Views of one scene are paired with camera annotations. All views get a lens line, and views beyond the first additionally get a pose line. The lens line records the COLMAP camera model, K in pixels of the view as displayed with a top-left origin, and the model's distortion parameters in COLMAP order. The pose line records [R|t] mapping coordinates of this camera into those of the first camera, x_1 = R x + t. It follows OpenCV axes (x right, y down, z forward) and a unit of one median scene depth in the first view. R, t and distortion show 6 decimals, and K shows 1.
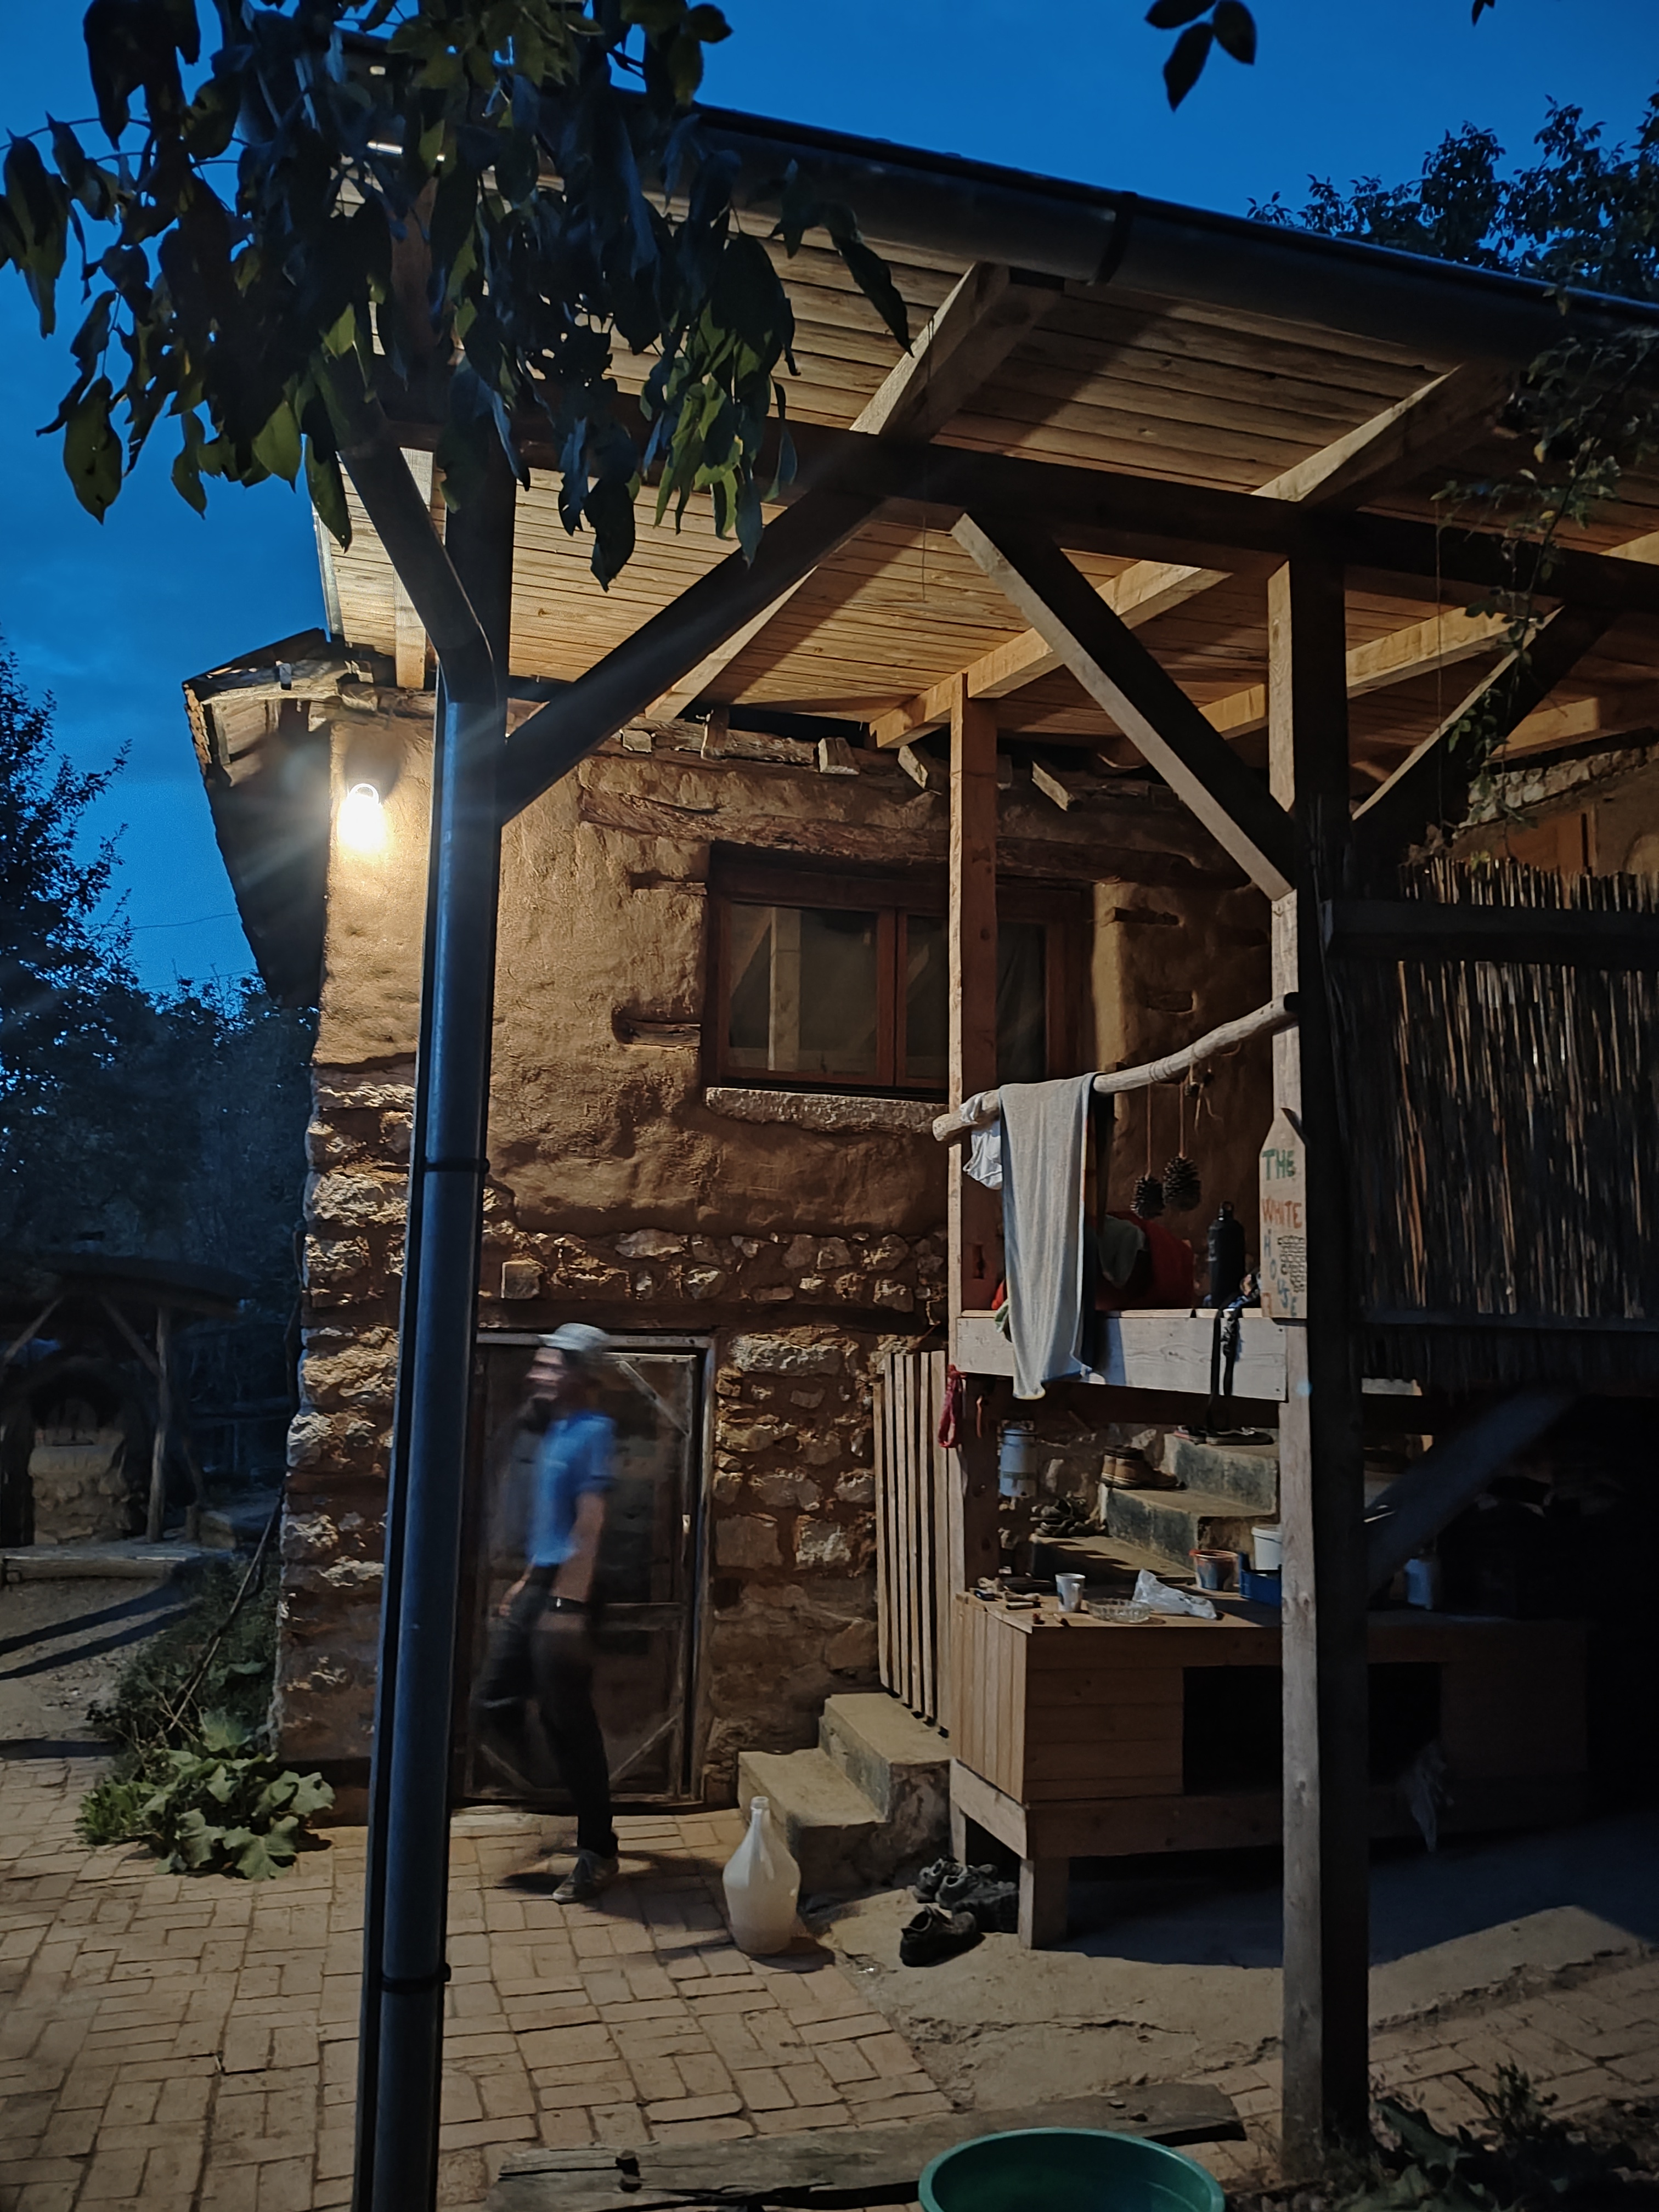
lens RADIAL K [[1656.1, 0, 830.6], [0, 1656.1, 1123.2], [0, 0, 1]] dist [-0.005052, -0.001741]
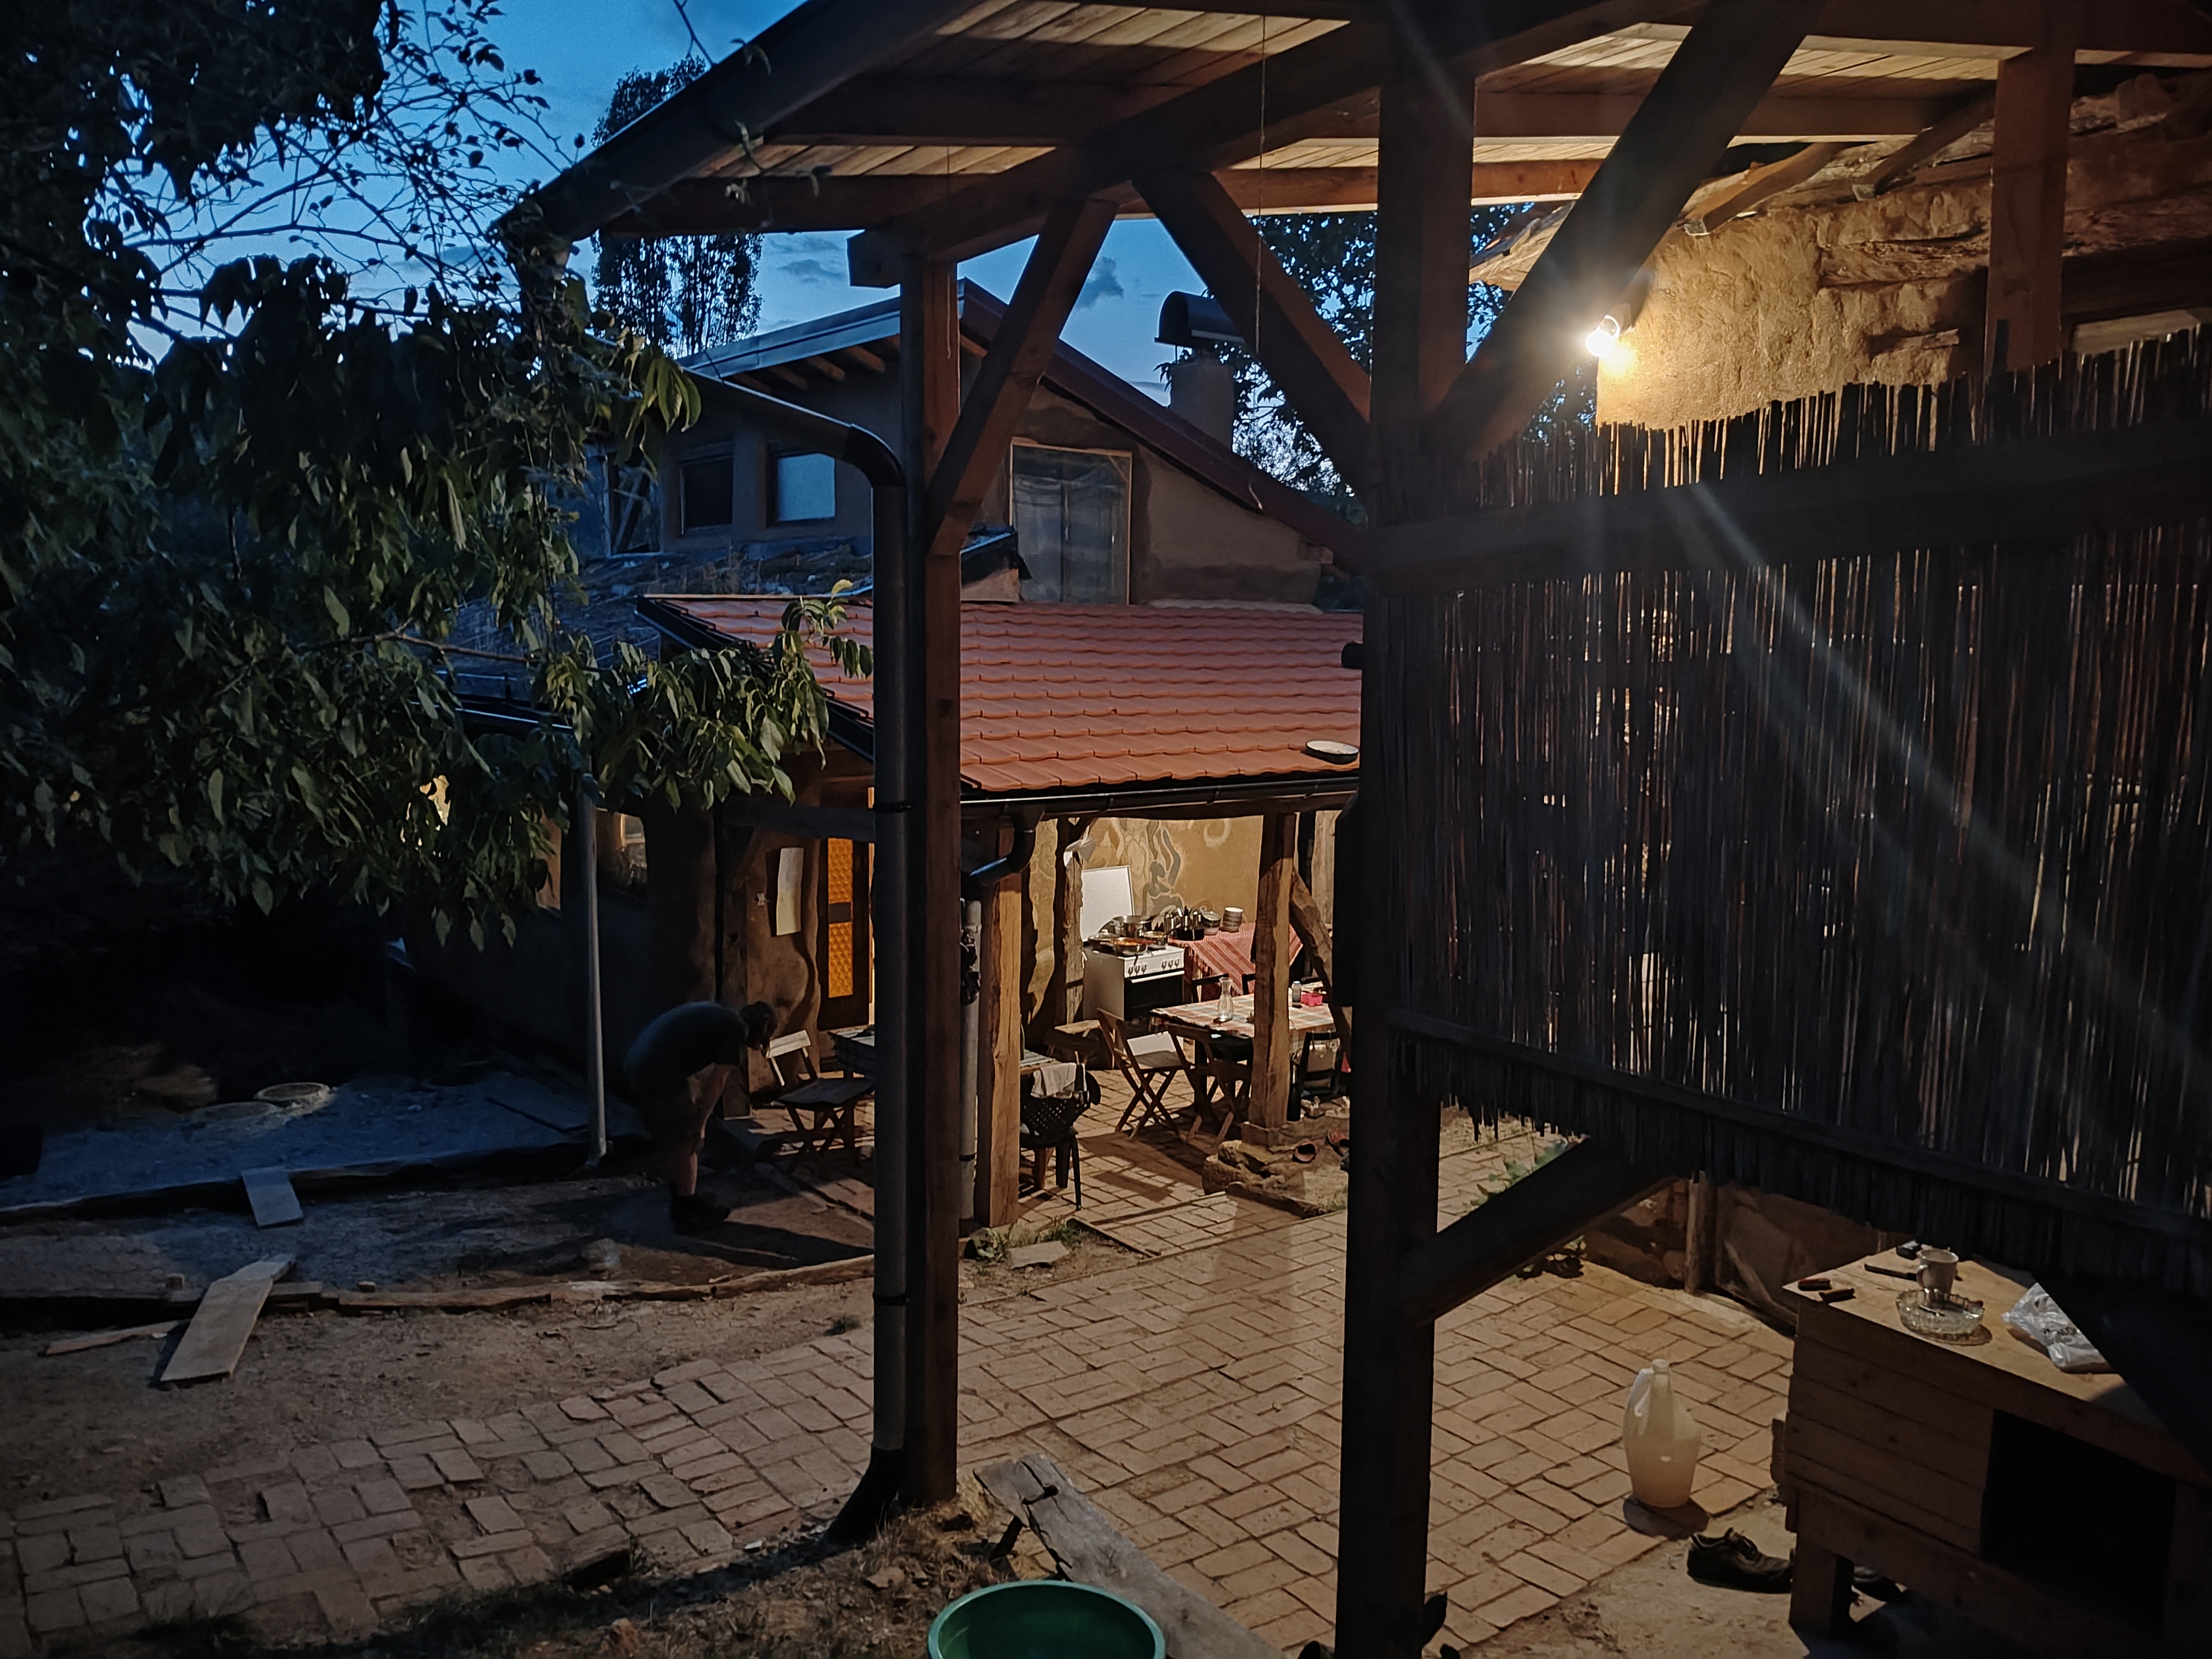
lens RADIAL K [[1656.1, 0, 1102.4], [0, 1656.1, 818.7], [0, 0, 1]] dist [-0.005052, -0.001741]
pose [[0.356743, 0.080878, -0.930695, 0.554087], [0.110301, 0.985630, 0.127931, -0.058271], [0.927668, -0.148295, 0.342696, 0.296896]]
